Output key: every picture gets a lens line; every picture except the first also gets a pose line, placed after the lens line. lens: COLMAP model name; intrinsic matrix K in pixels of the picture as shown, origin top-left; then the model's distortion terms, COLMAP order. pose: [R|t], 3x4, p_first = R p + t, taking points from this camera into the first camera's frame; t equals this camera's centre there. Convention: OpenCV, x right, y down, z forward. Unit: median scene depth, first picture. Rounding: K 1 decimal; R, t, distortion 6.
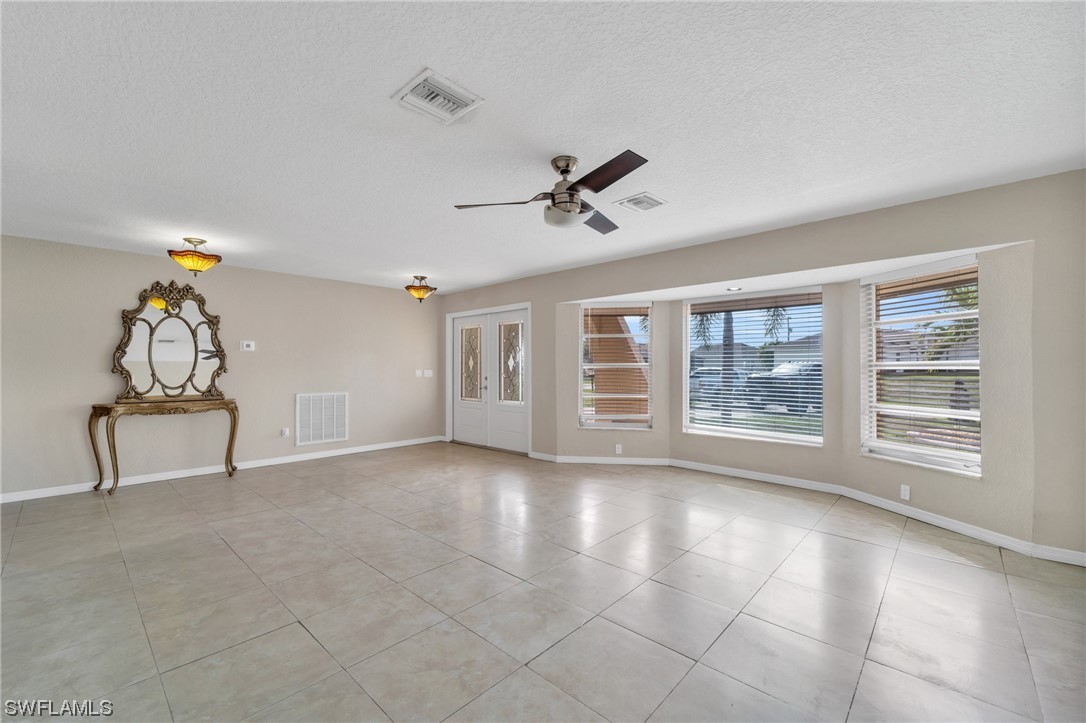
lens RADIAL K [[441.5, 0, 537.7], [0, 441.5, 366.1], [0, 0, 1]] dist [0.001662, -0.000034]
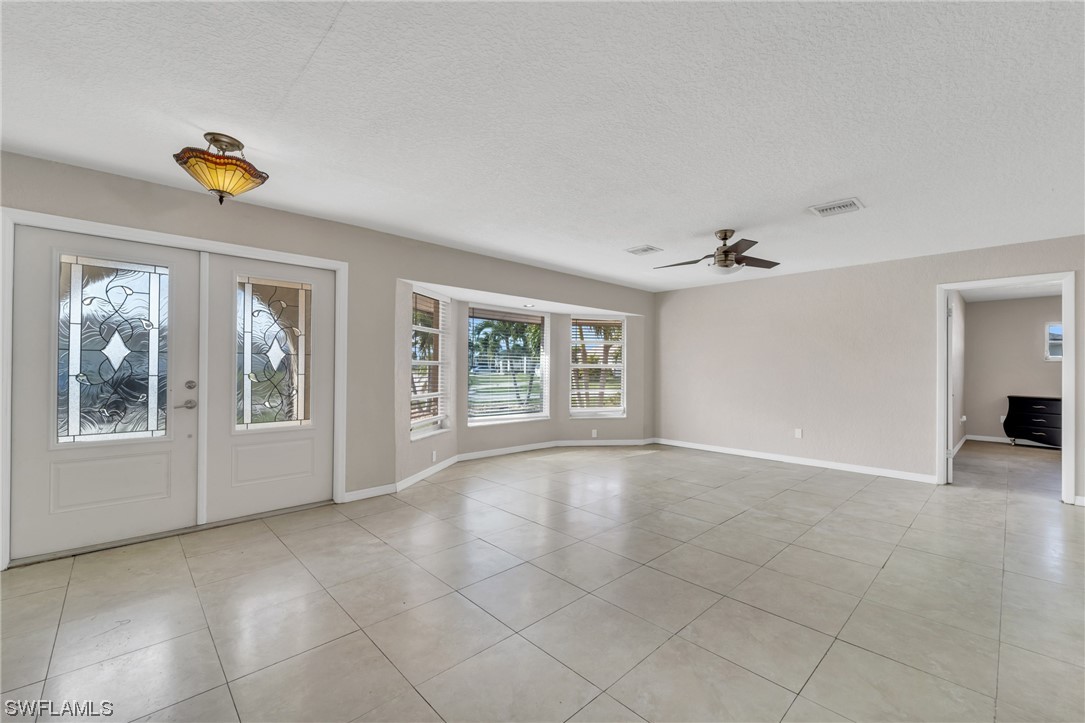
lens RADIAL K [[445.3, 0, 548.1], [0, 445.3, 367.7], [0, 0, 1]] dist [-0.001994, -0.000516]
pose [[0.054229, 0.003191, 0.998523, -0.747393], [-0.011169, 0.999934, -0.002588, 0.007787], [-0.998466, -0.011012, 0.054261, 0.758294]]
